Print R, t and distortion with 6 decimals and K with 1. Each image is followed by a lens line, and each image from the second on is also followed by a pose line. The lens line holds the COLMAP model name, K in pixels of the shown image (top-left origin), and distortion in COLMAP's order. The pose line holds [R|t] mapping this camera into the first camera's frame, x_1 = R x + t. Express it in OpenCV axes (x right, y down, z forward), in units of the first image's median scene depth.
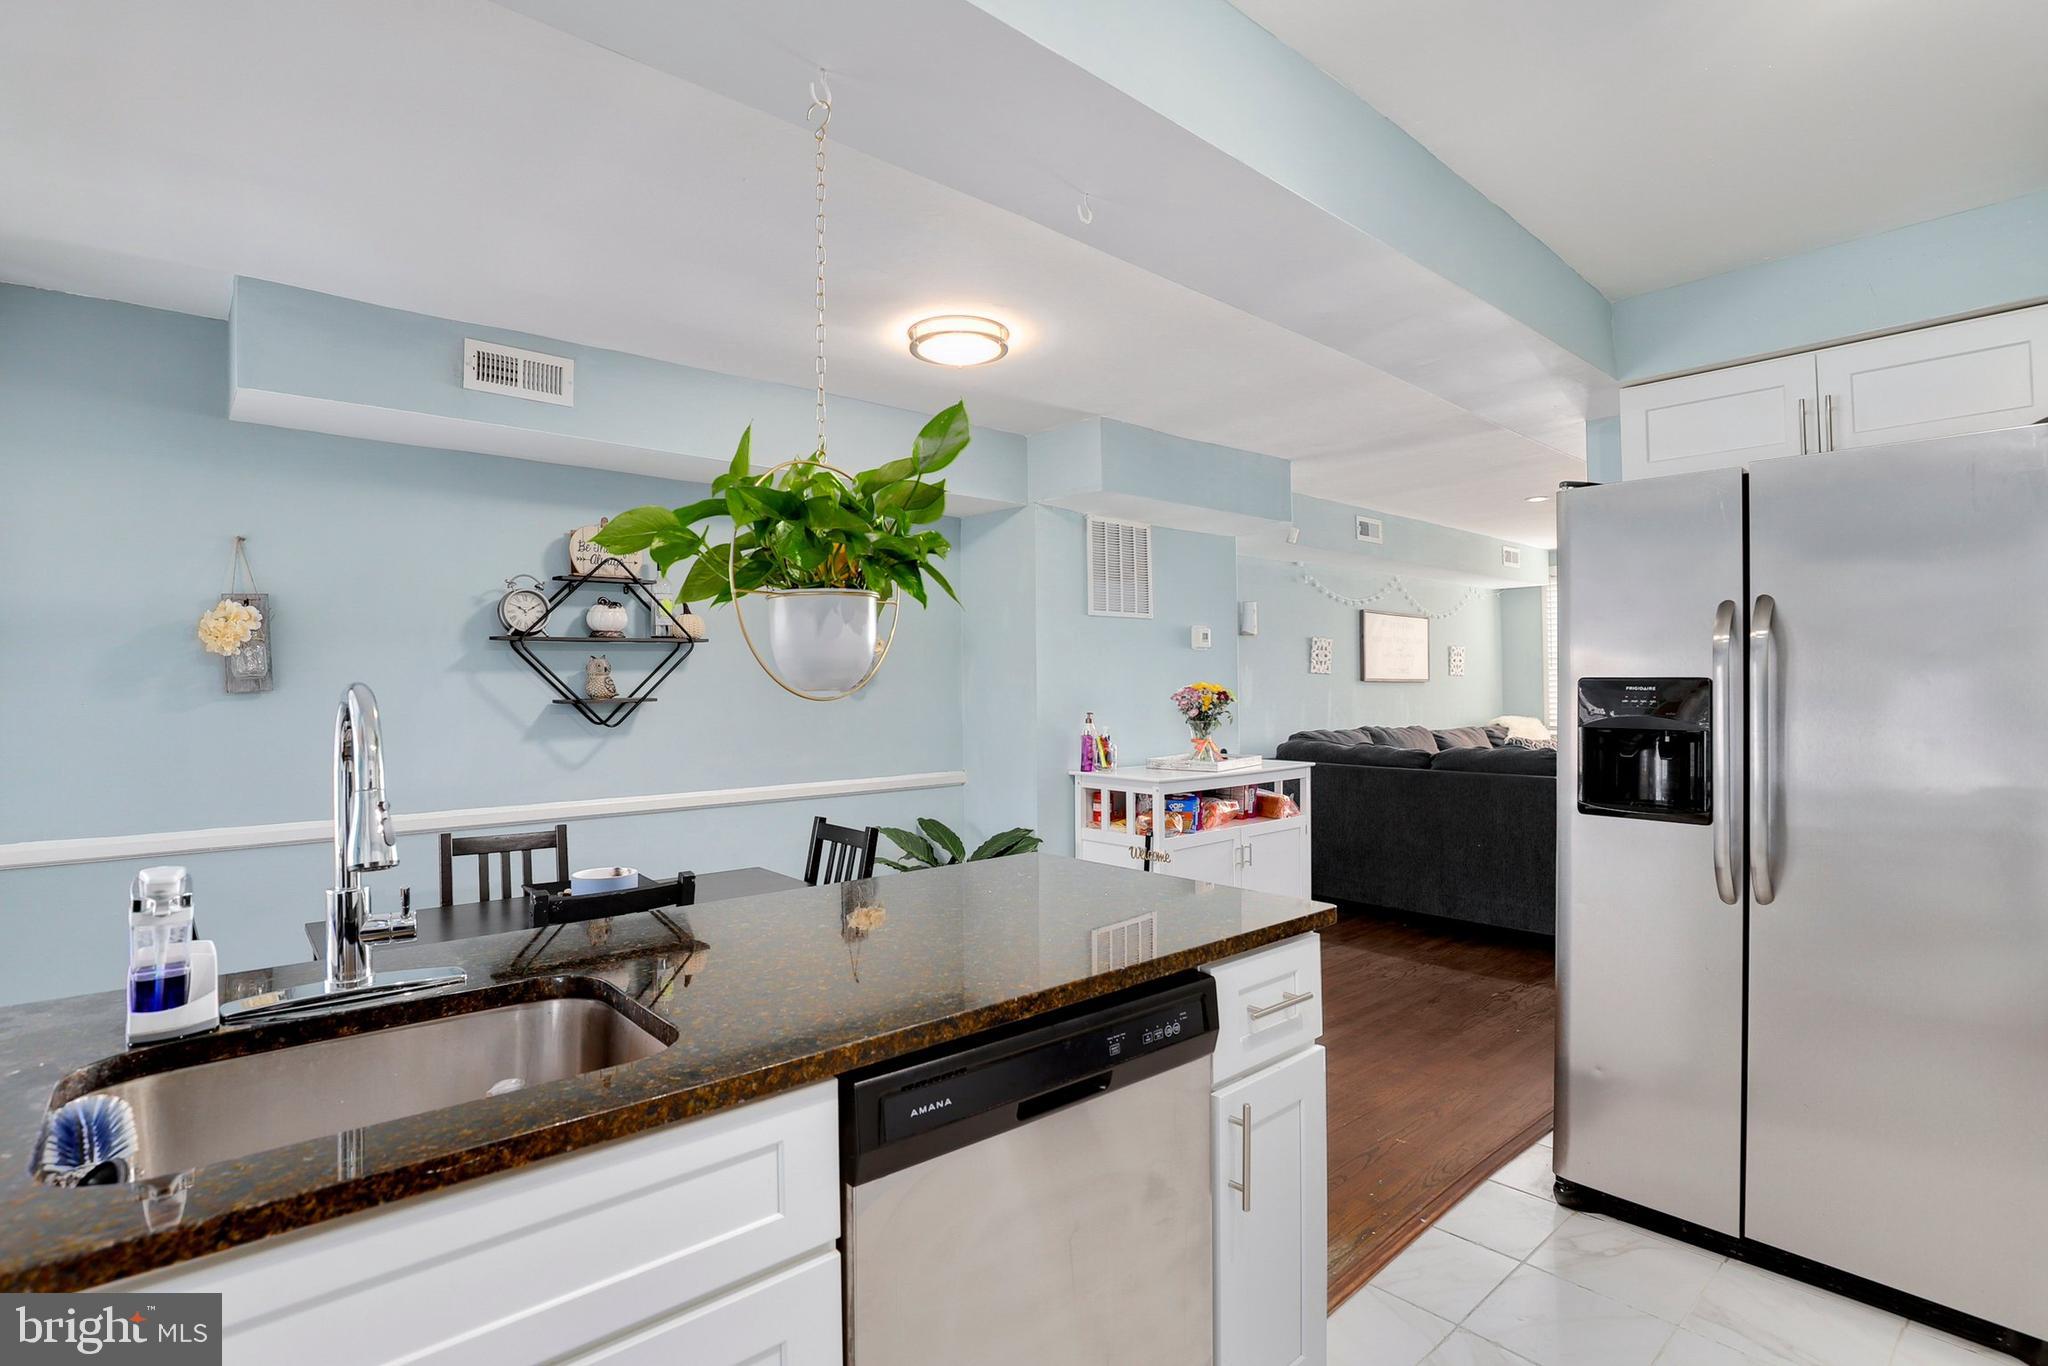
lens RADIAL K [[999.9, 0, 1015.3], [0, 999.9, 658.4], [0, 0, 1]] dist [-0.001534, -0.000059]
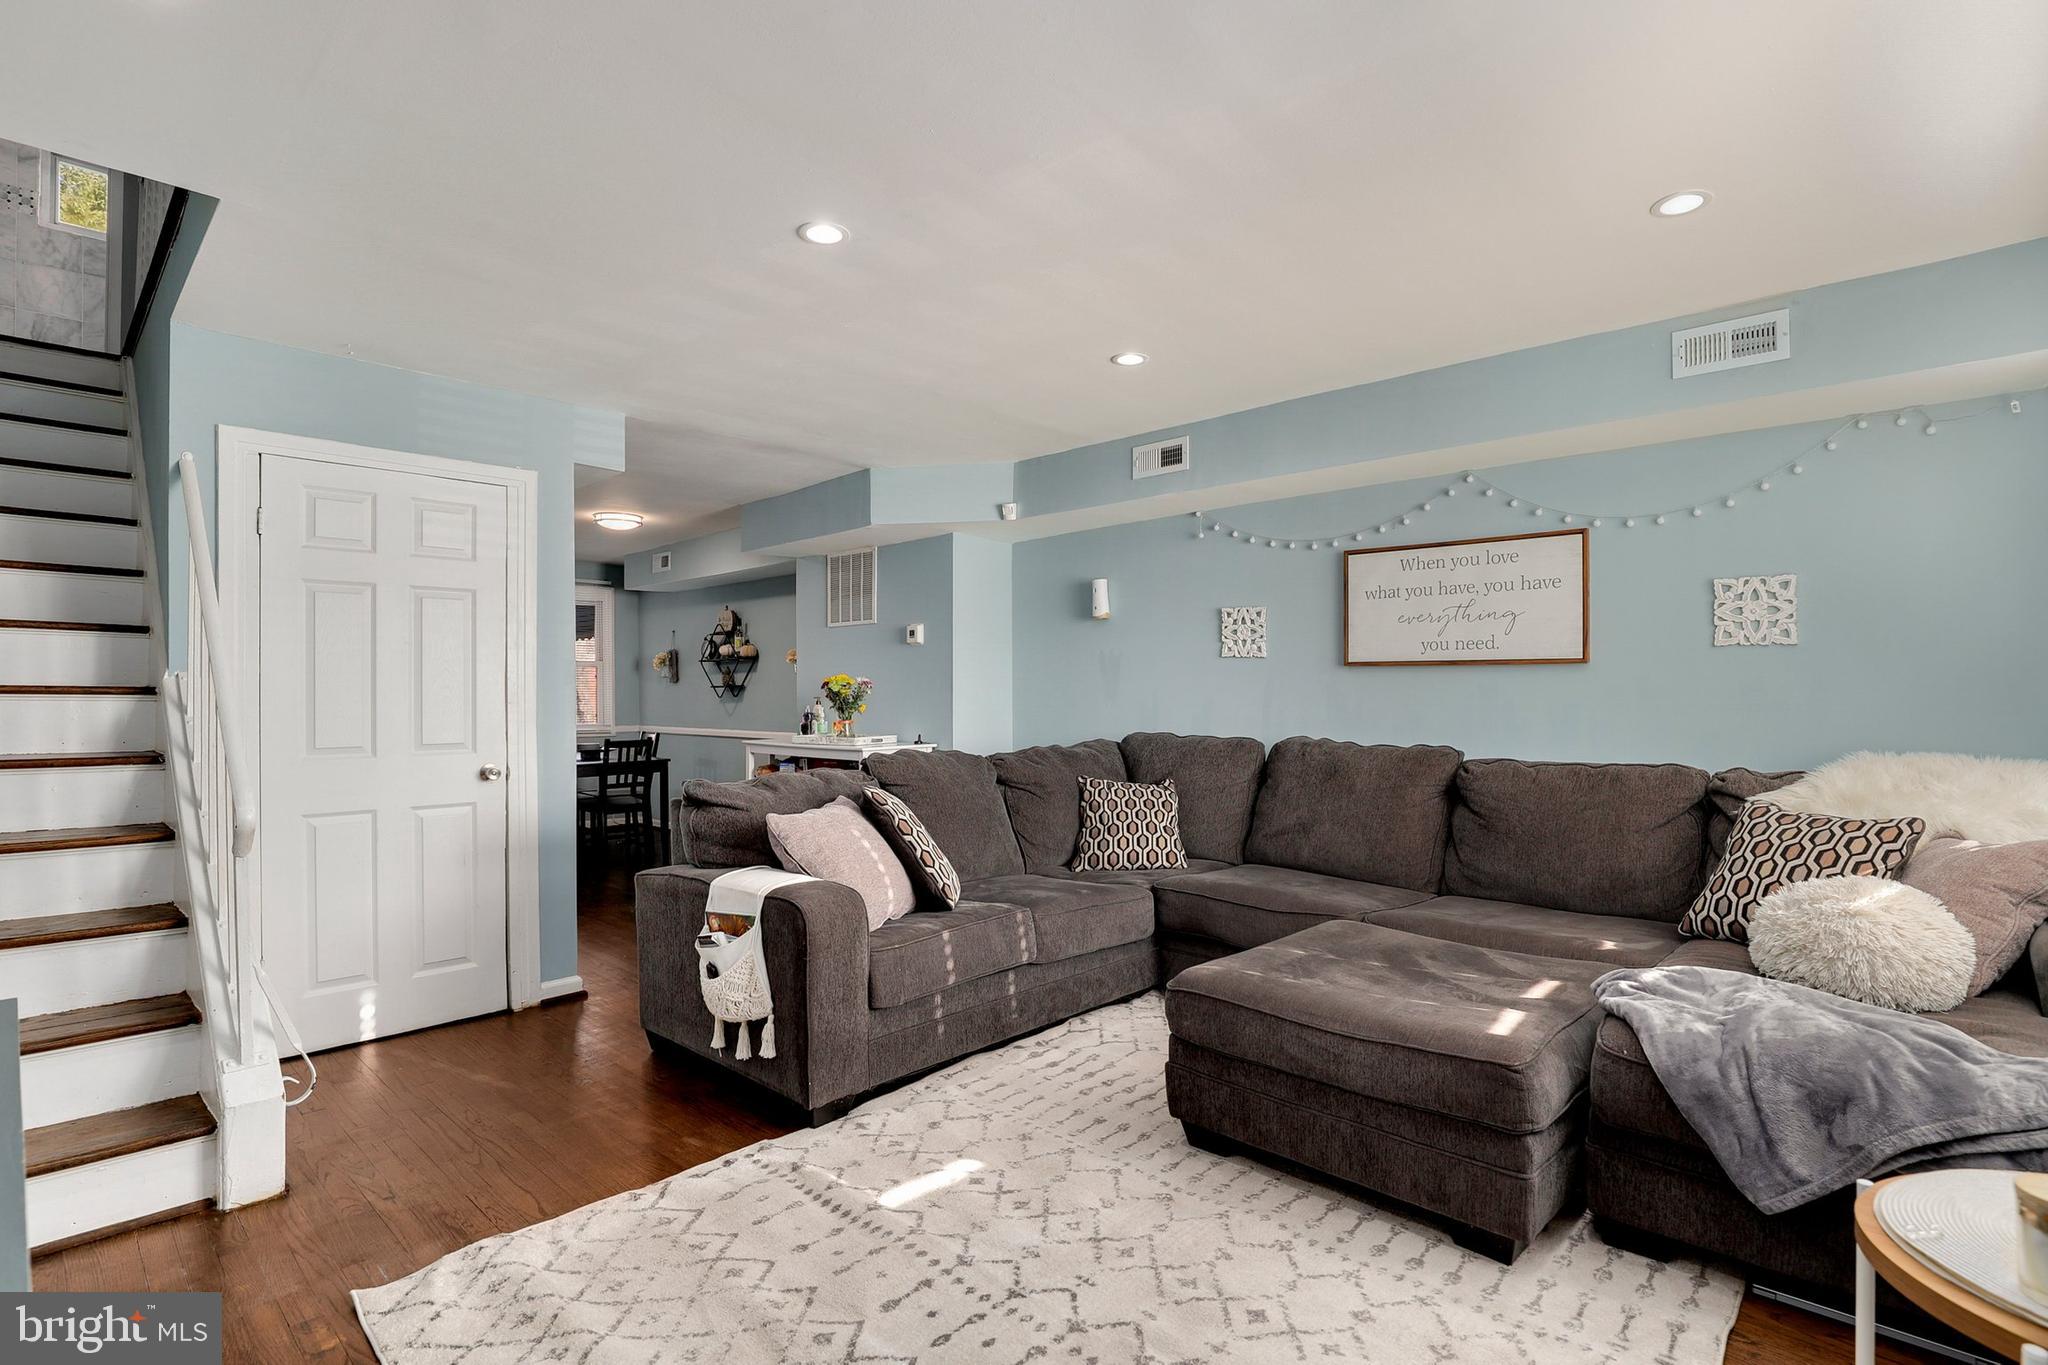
lens RADIAL K [[989.5, 0, 988.1], [0, 989.5, 699.2], [0, 0, 1]] dist [-0.000840, 0.000185]
pose [[0.056144, 0.013586, -0.998330, 1.899956], [0.028415, 0.999481, 0.015199, 0.054979], [0.998018, -0.029221, 0.055729, 1.491040]]
